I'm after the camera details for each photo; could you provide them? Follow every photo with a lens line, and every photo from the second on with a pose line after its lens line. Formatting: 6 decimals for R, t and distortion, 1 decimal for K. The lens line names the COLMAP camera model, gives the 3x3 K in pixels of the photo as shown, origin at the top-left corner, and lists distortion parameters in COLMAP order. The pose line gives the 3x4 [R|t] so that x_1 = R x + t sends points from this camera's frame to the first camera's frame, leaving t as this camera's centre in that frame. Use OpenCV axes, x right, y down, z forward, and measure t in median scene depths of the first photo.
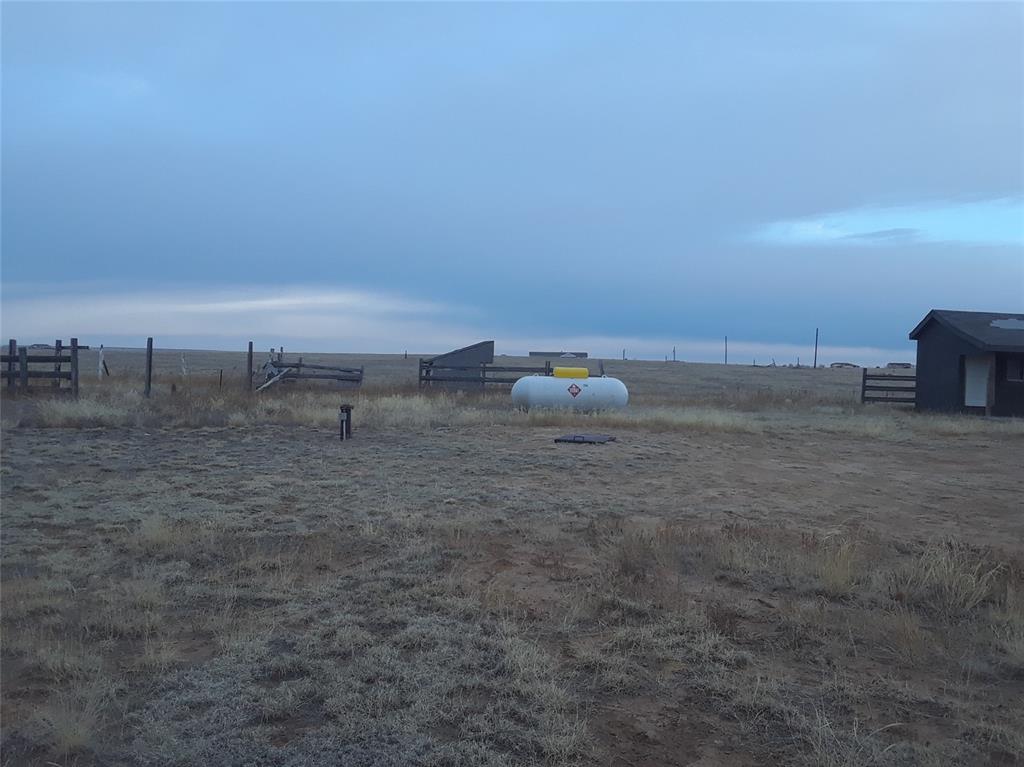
lens RADIAL K [[890.1, 0, 524.5], [0, 890.1, 364.9], [0, 0, 1]] dist [0.032682, -0.004297]
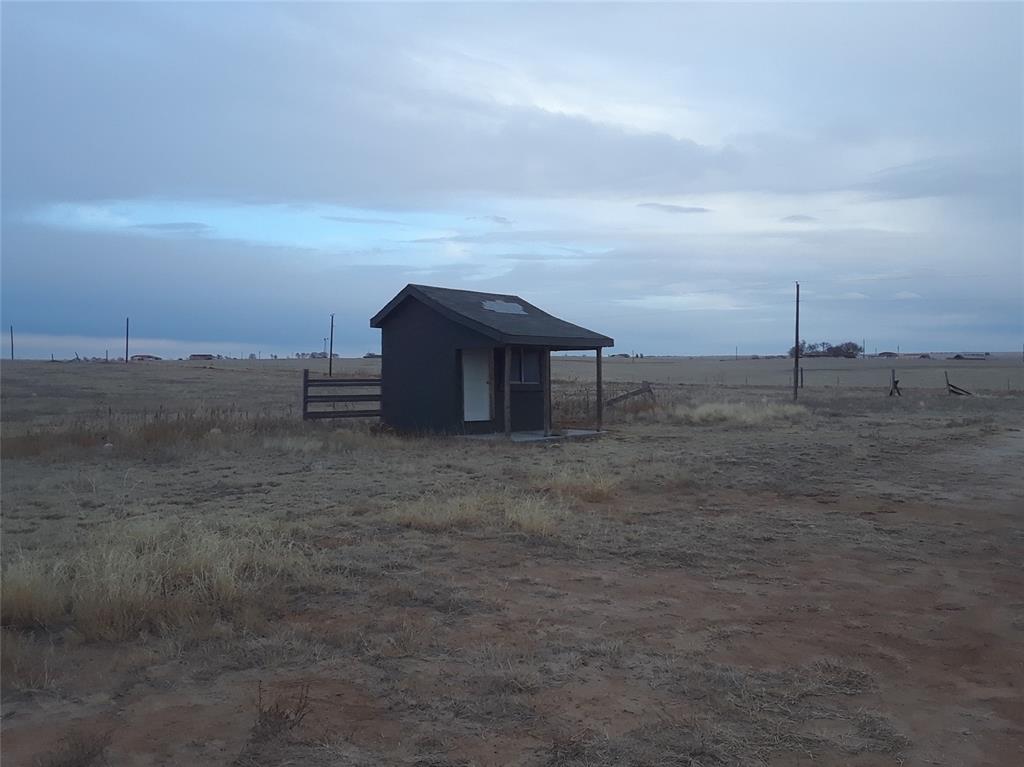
lens RADIAL K [[890.1, 0, 524.5], [0, 890.1, 364.9], [0, 0, 1]] dist [0.032682, -0.004297]
pose [[0.735151, -0.025726, 0.677415, 0.045915], [0.019558, 0.999669, 0.016739, -0.008143], [-0.677622, 0.000943, 0.735410, 0.395359]]
